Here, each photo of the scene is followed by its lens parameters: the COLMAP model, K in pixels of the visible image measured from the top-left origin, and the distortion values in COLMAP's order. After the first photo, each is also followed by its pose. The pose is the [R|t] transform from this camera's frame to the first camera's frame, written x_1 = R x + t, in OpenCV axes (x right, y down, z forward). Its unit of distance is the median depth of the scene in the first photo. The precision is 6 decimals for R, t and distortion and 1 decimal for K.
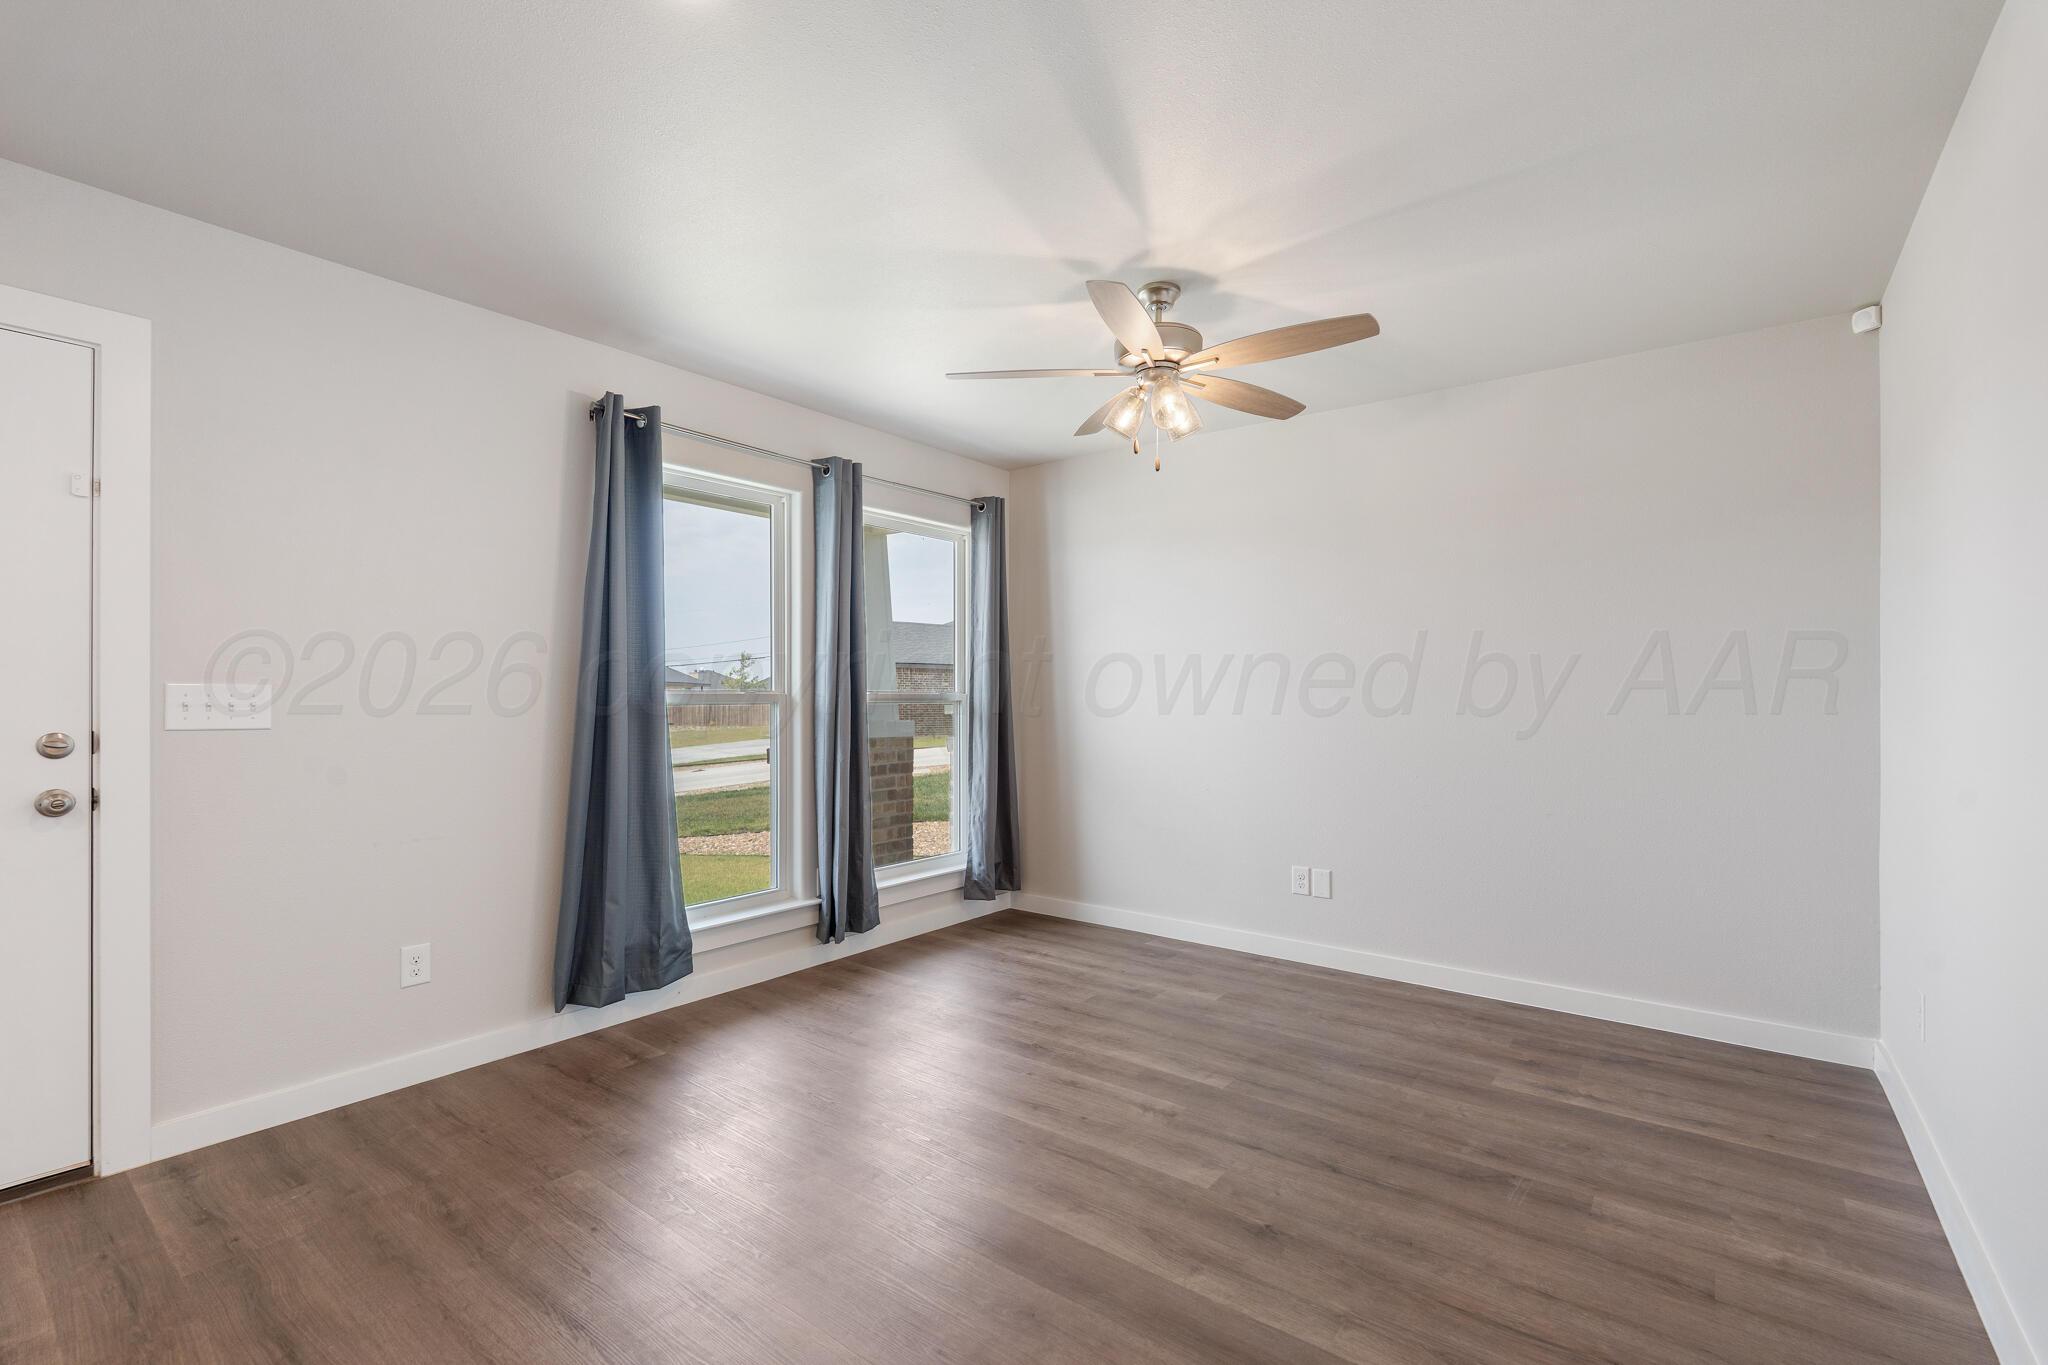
lens RADIAL K [[908.9, 0, 1030.1], [0, 908.9, 703.5], [0, 0, 1]] dist [-0.000974, 0.000106]
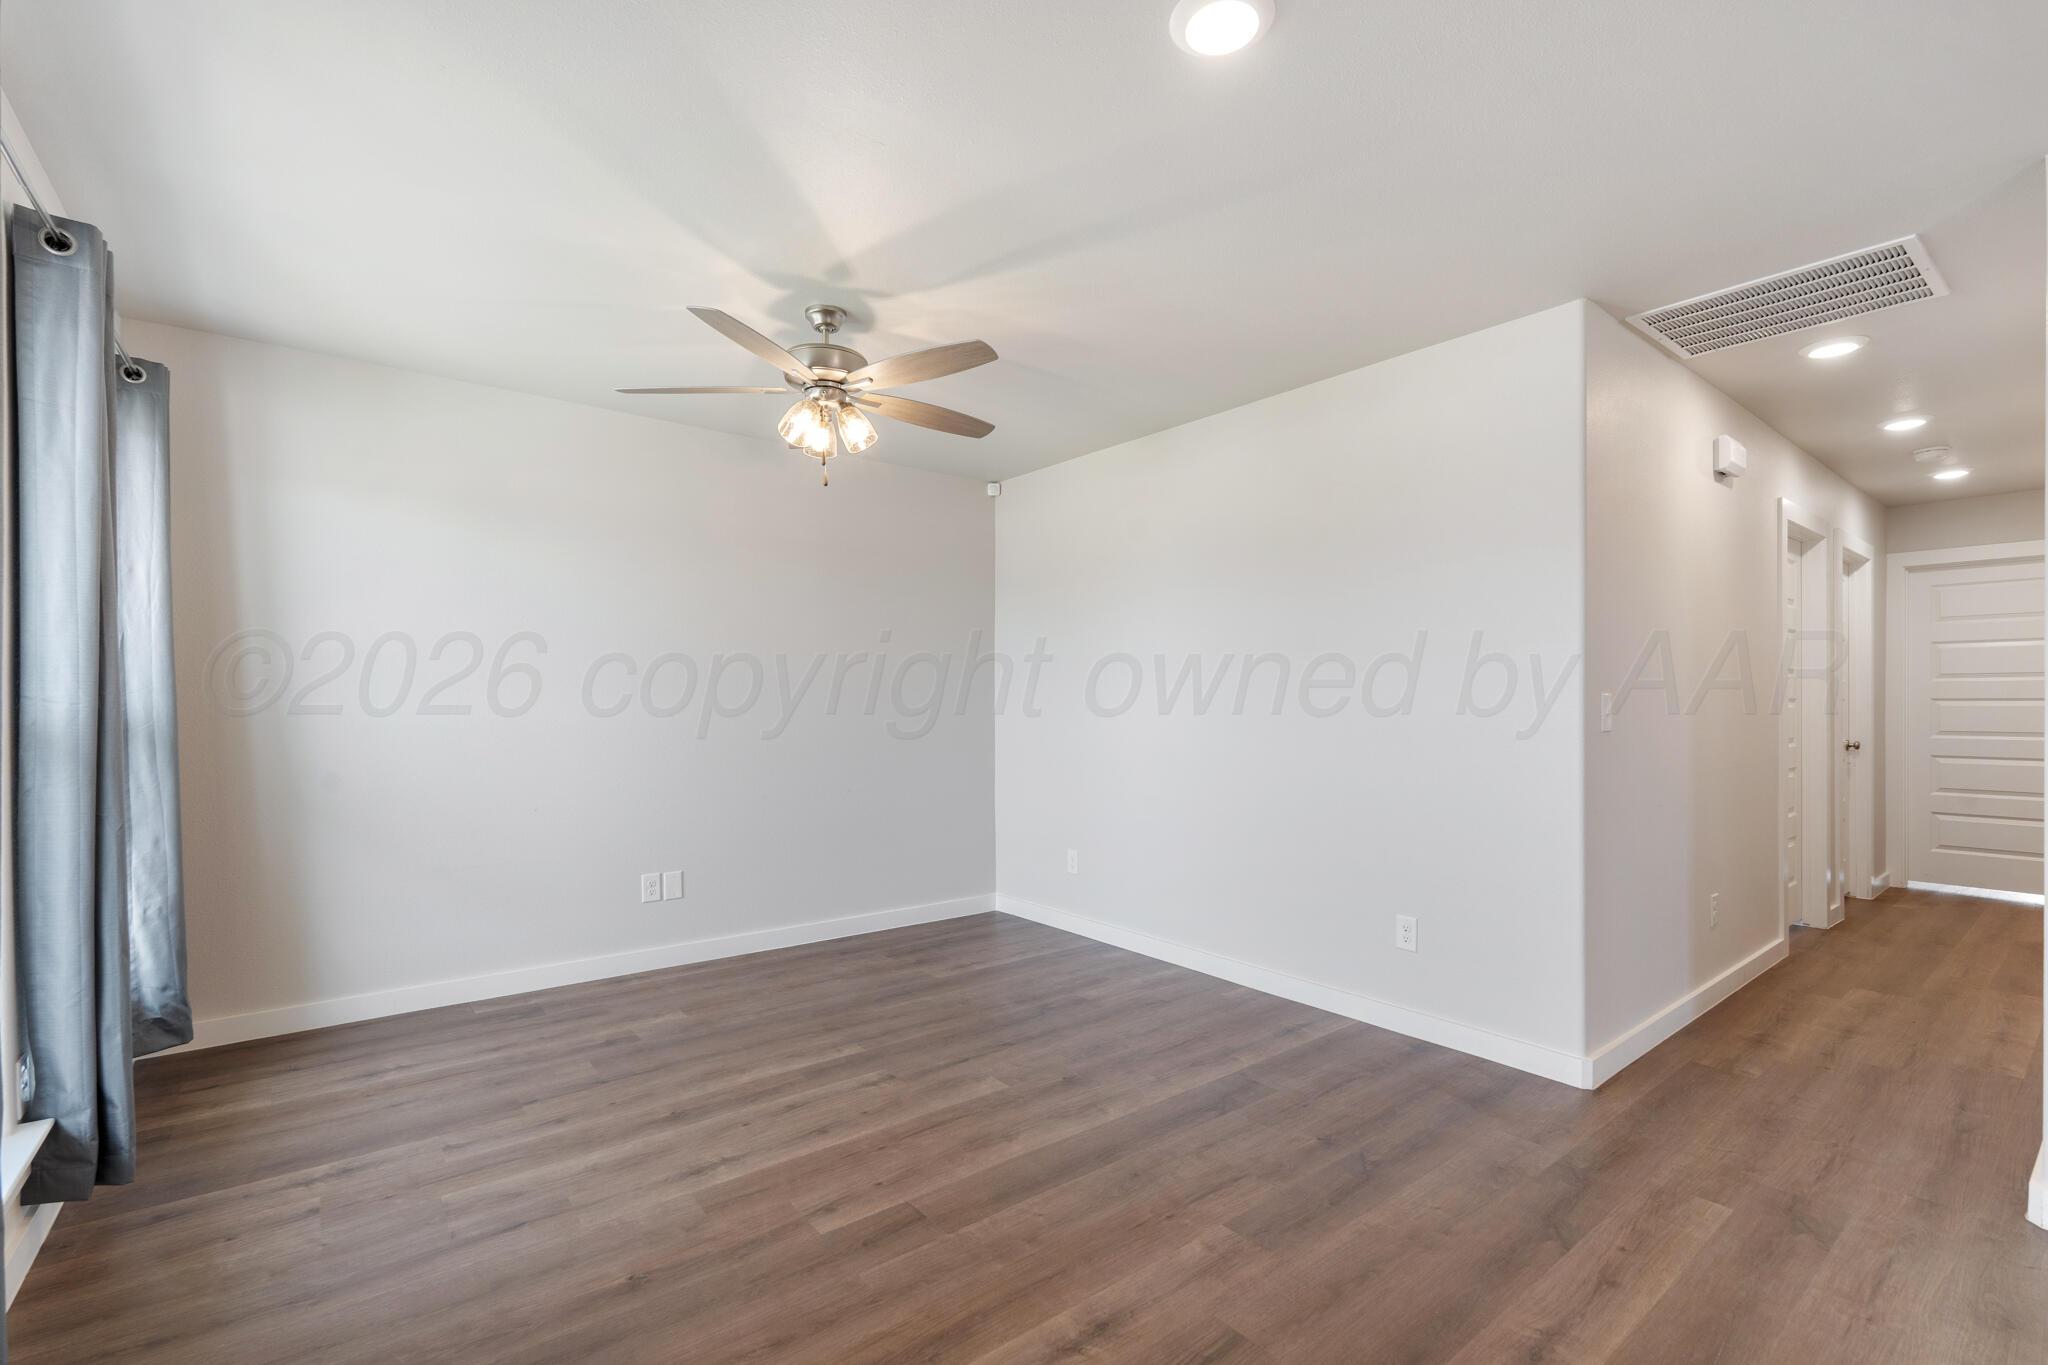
lens RADIAL K [[908.9, 0, 1030.1], [0, 908.9, 703.5], [0, 0, 1]] dist [-0.000974, 0.000106]
pose [[0.228287, 0.000518, 0.973594, -0.787628], [0.007333, 0.999971, -0.002251, -0.000364], [-0.973566, 0.007654, 0.228277, 0.512461]]
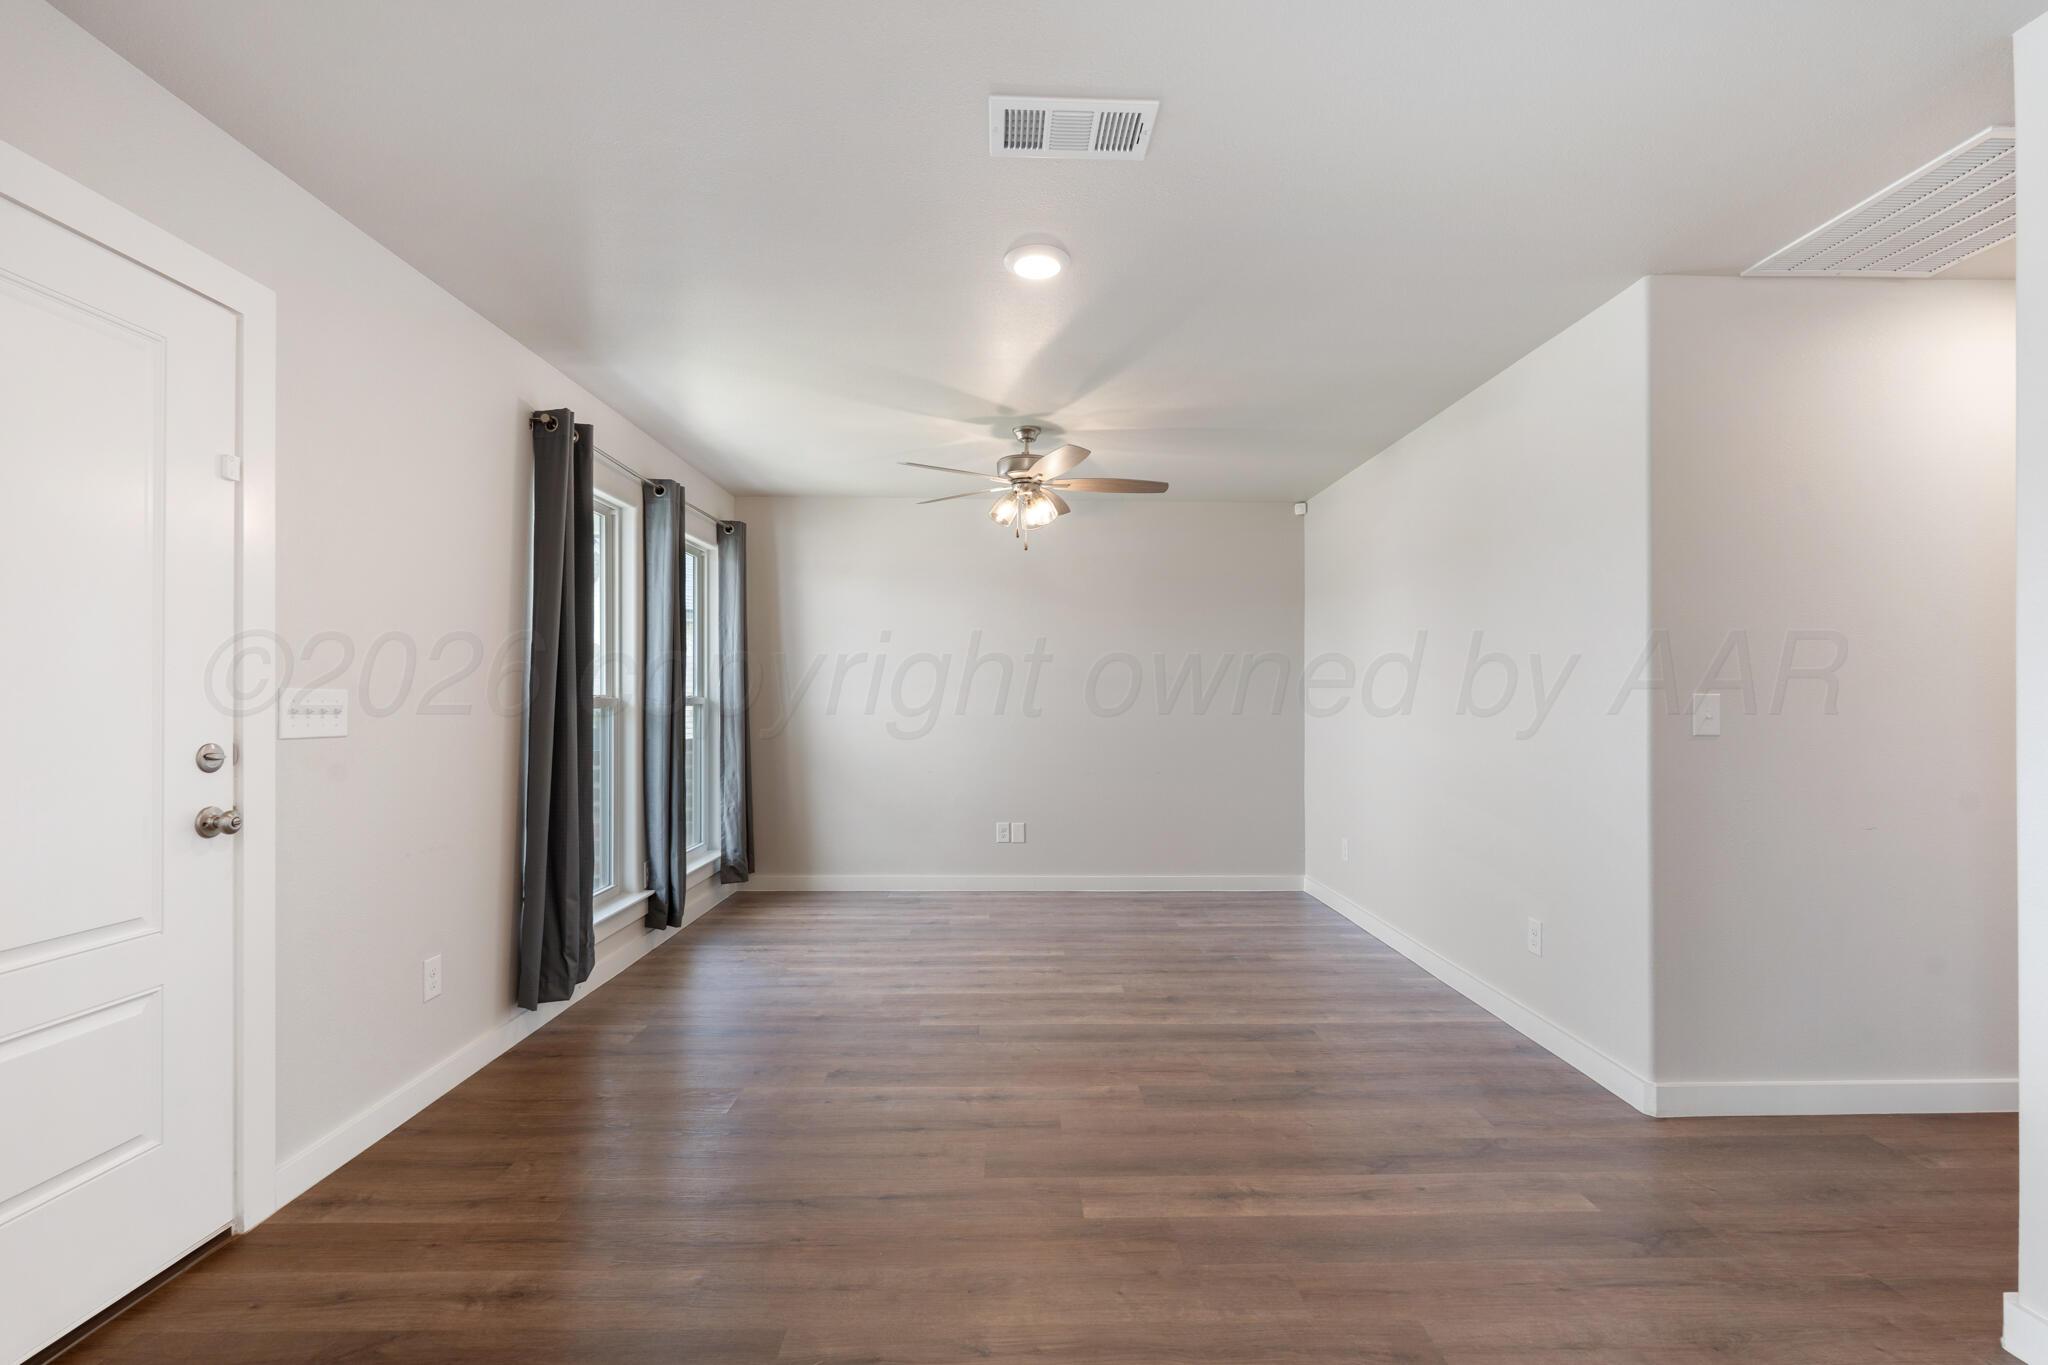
lens RADIAL K [[914.4, 0, 1037.2], [0, 914.4, 704.5], [0, 0, 1]] dist [-0.005048, 0.000532]
pose [[0.769799, -0.002197, 0.638282, -0.769891], [0.002642, 0.999996, 0.000256, -0.002904], [-0.638280, 0.001489, 0.769802, -0.158527]]
